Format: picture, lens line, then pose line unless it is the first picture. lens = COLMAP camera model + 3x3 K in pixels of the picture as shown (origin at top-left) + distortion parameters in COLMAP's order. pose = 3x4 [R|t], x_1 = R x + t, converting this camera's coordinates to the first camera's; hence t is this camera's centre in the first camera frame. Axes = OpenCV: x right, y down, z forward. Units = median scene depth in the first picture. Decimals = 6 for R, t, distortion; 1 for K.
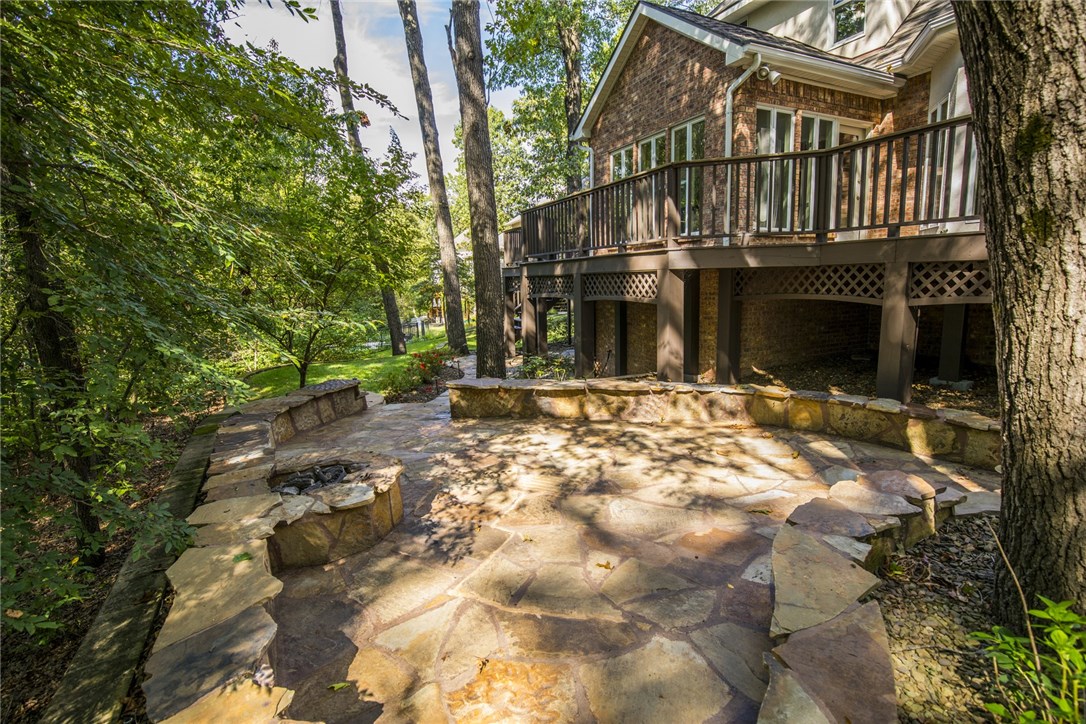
lens RADIAL K [[568.3, 0, 543.0], [0, 568.3, 362.0], [0, 0, 1]] dist [-0.025134, 0.000355]
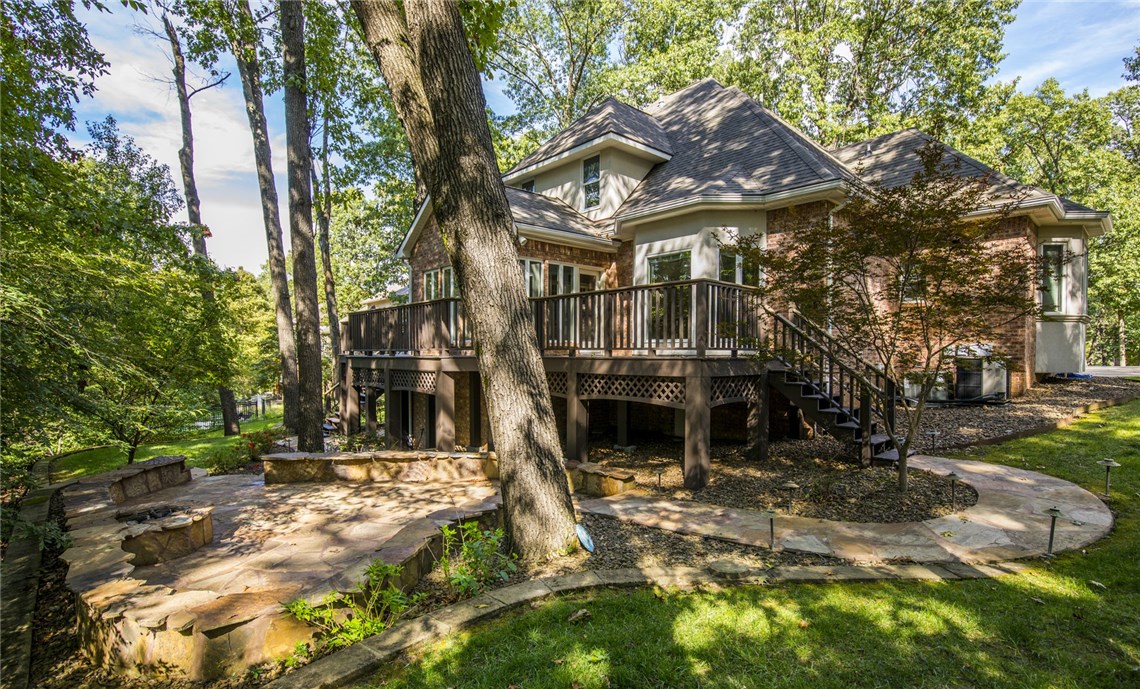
lens RADIAL K [[558.5, 0, 571.8], [0, 558.5, 361.5], [0, 0, 1]] dist [-0.029061, 0.000727]
pose [[0.957050, 0.020728, 0.289181, 0.146043], [0.019207, 0.990716, -0.134581, 0.005488], [-0.289286, 0.134355, 0.947767, -0.455604]]
